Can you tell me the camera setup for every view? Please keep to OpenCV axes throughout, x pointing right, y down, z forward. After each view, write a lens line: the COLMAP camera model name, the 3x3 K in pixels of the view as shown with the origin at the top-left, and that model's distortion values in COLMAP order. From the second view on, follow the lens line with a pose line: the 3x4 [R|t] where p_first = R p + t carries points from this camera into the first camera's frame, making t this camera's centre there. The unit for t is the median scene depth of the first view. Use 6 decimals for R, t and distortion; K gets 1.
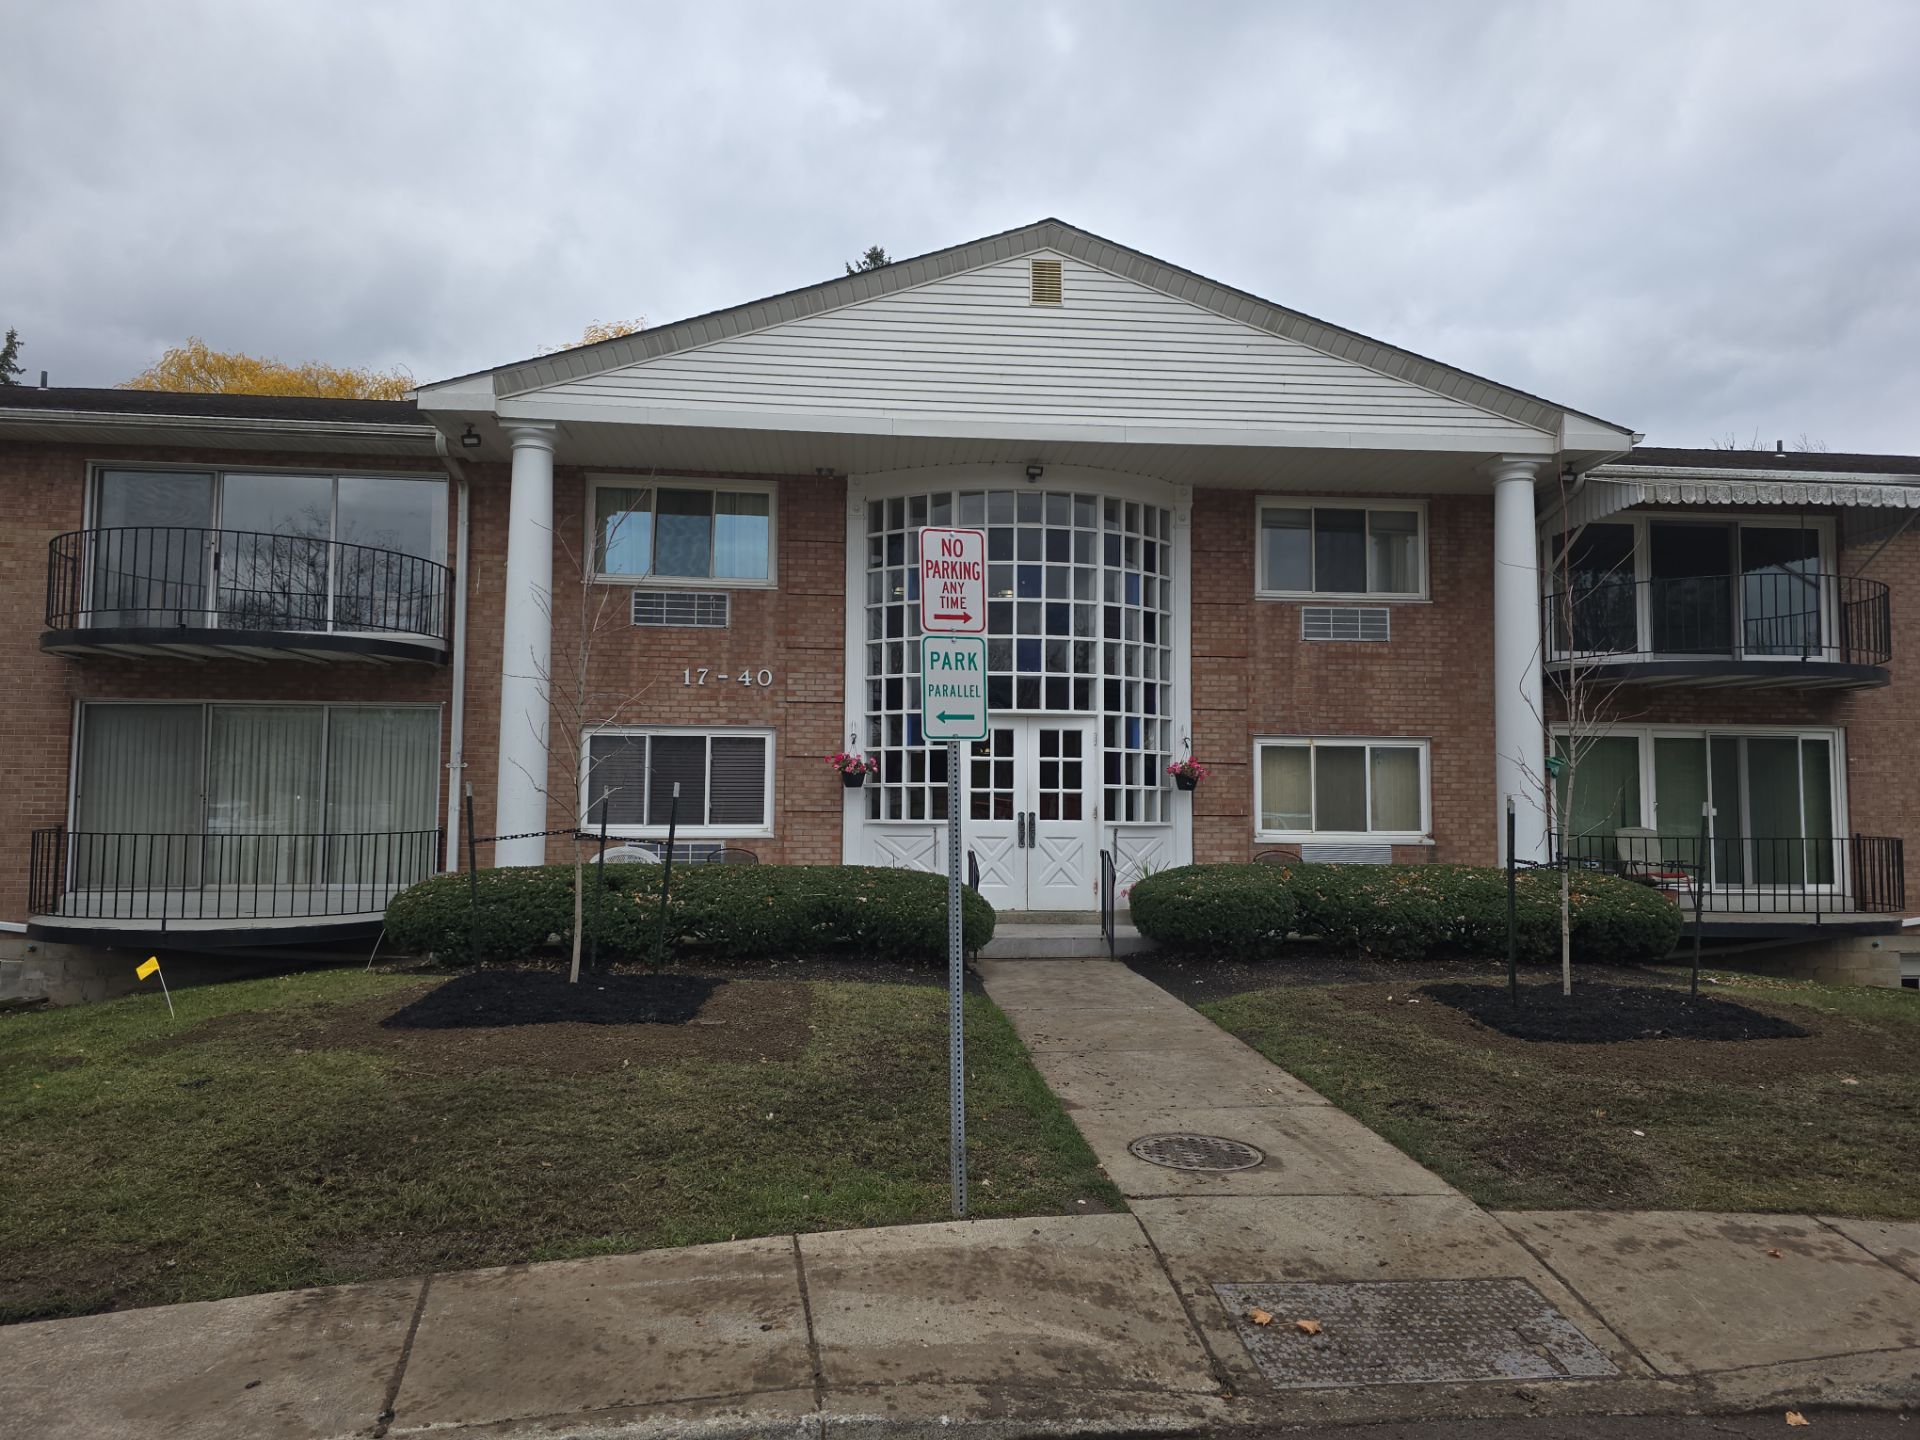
lens RADIAL K [[1290.8, 0, 967.3], [0, 1290.8, 733.3], [0, 0, 1]] dist [0.053385, -0.041459]
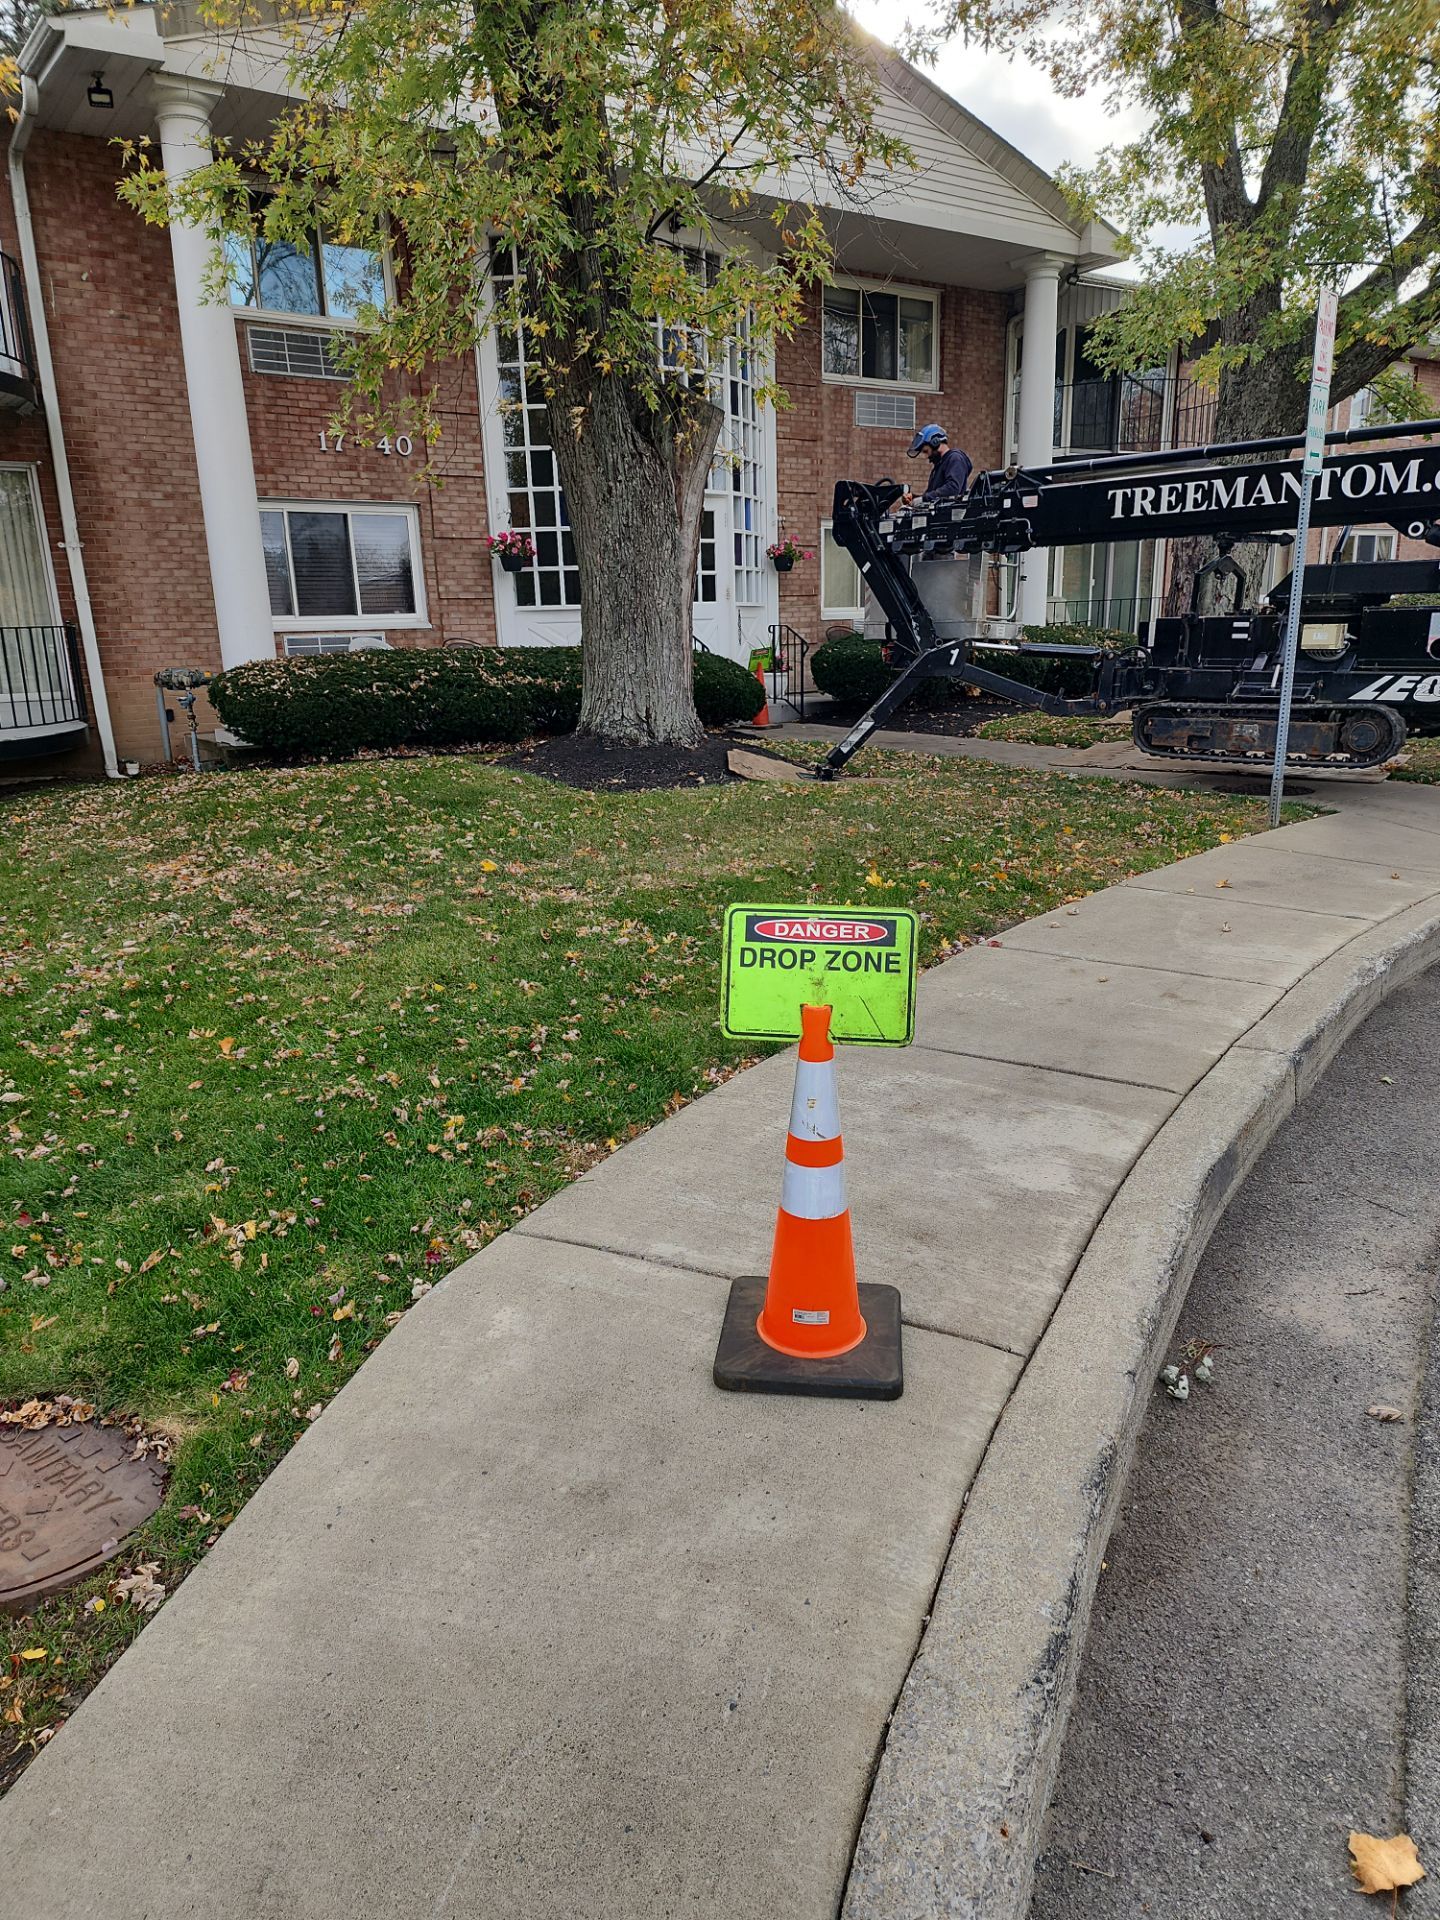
lens RADIAL K [[1318.8, 0, 722.7], [0, 1318.8, 992.7], [0, 0, 1]] dist [0.062484, -0.048663]
pose [[0.857881, -0.167832, 0.485666, -0.488161], [0.005162, 0.947924, 0.318456, 0.024662], [-0.513822, -0.270690, 0.814073, 0.011993]]
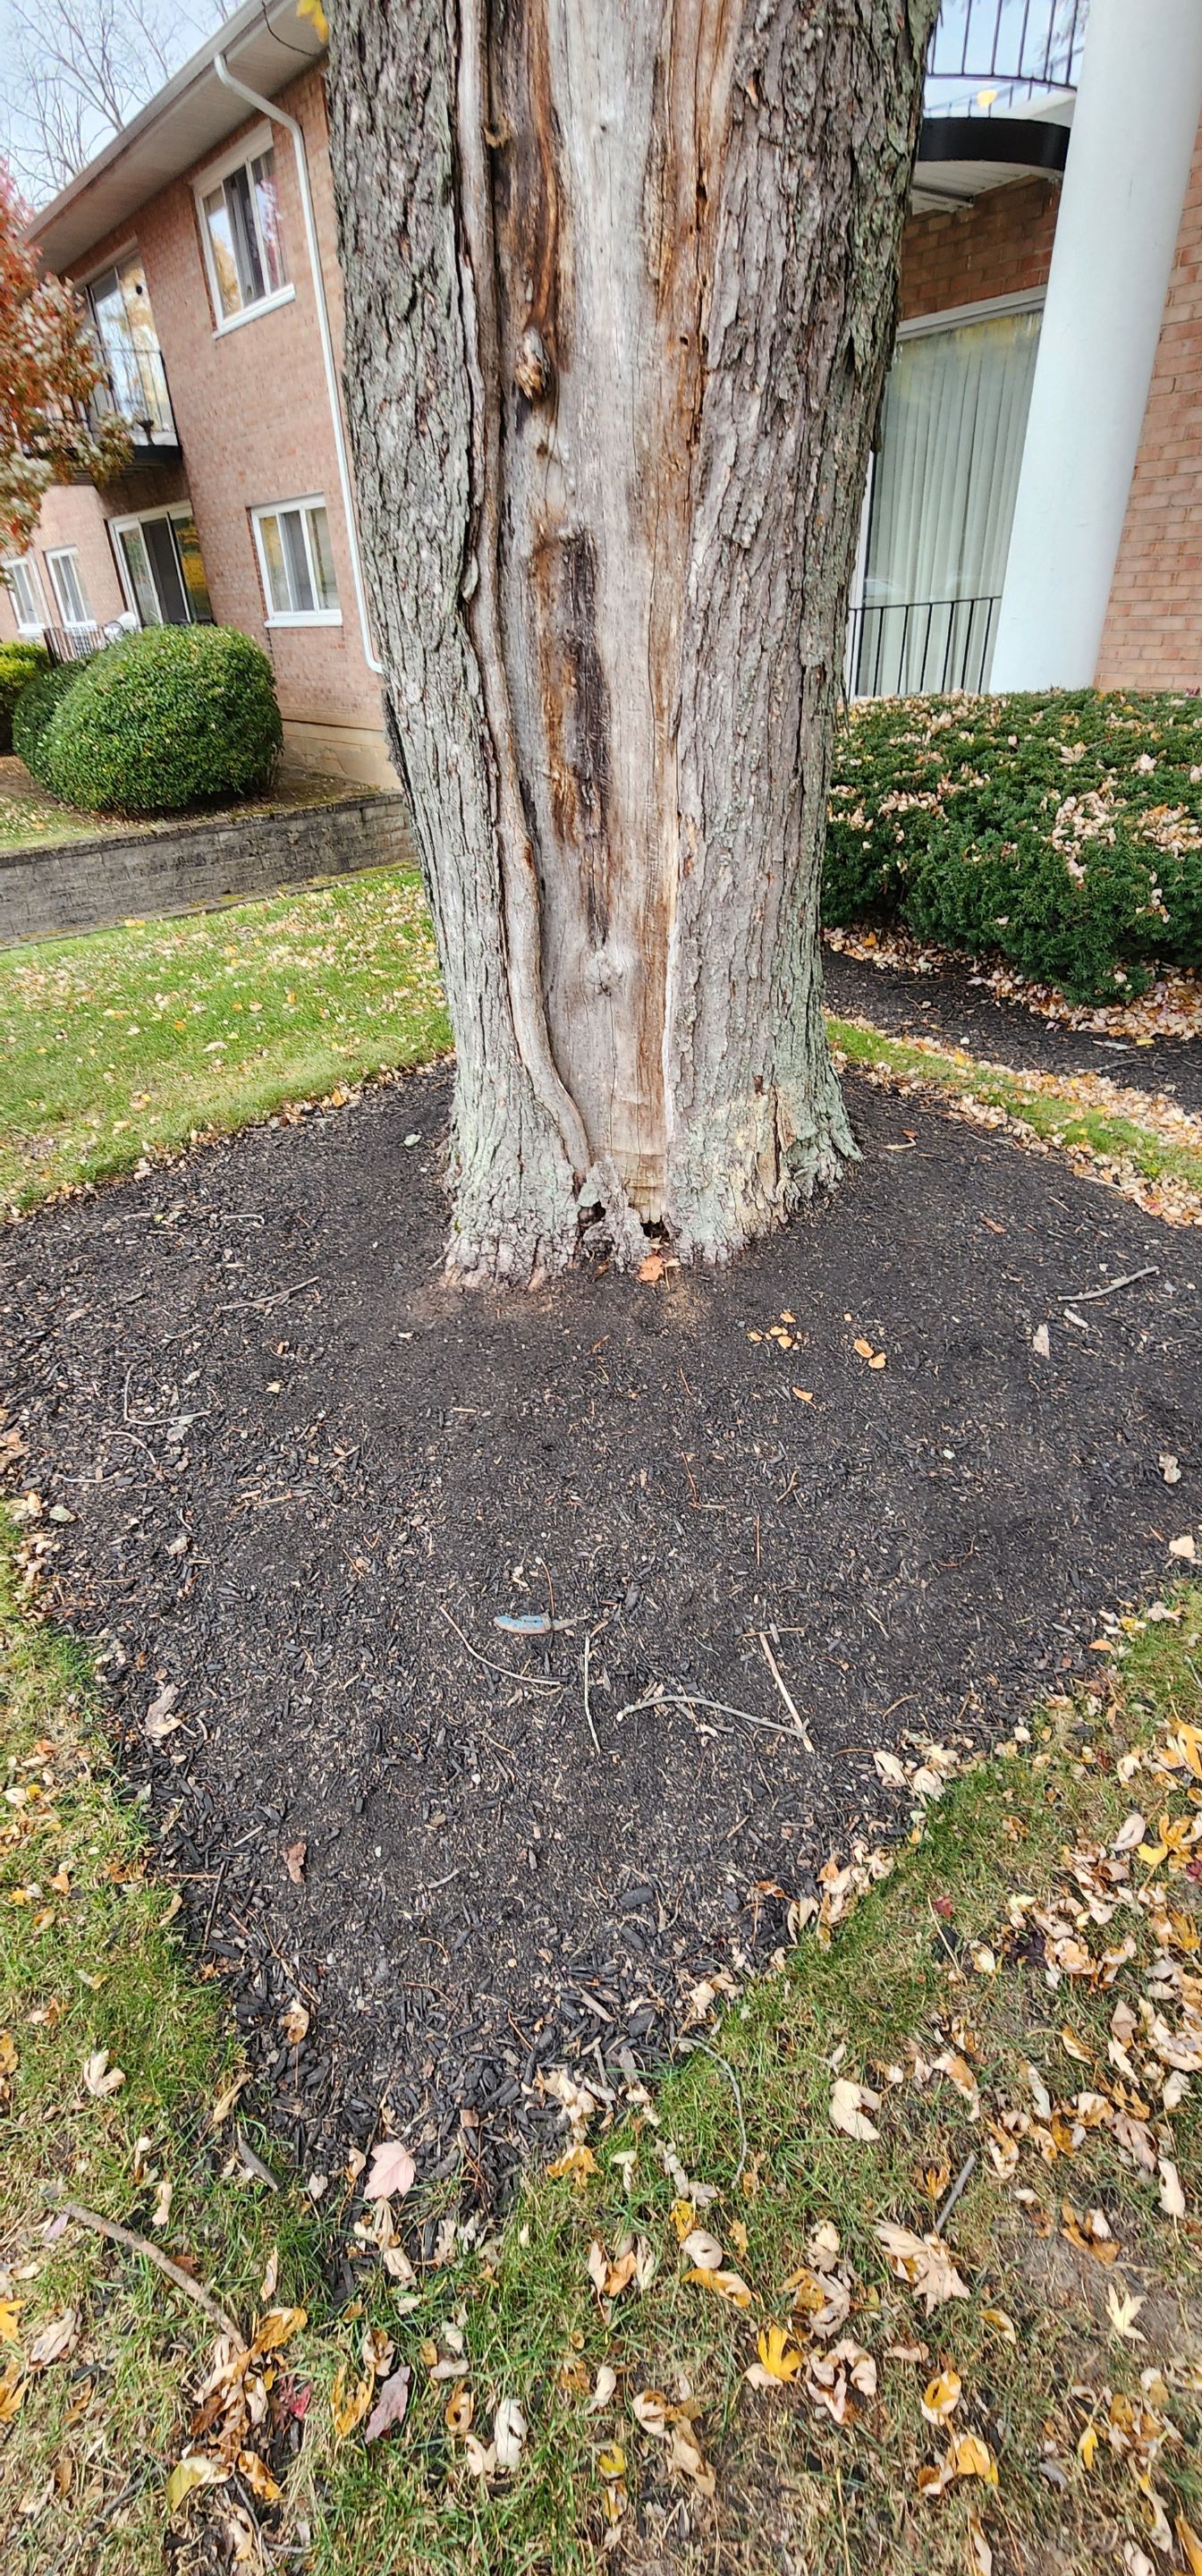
lens RADIAL K [[1072.4, 0, 585.4], [0, 1072.4, 1276.9], [0, 0, 1]] dist [0.003958, -0.000256]
pose [[0.527250, 0.433153, -0.731017, -0.042480], [0.101341, 0.822118, 0.560226, 0.036997], [0.843645, -0.369461, 0.389566, 0.552571]]
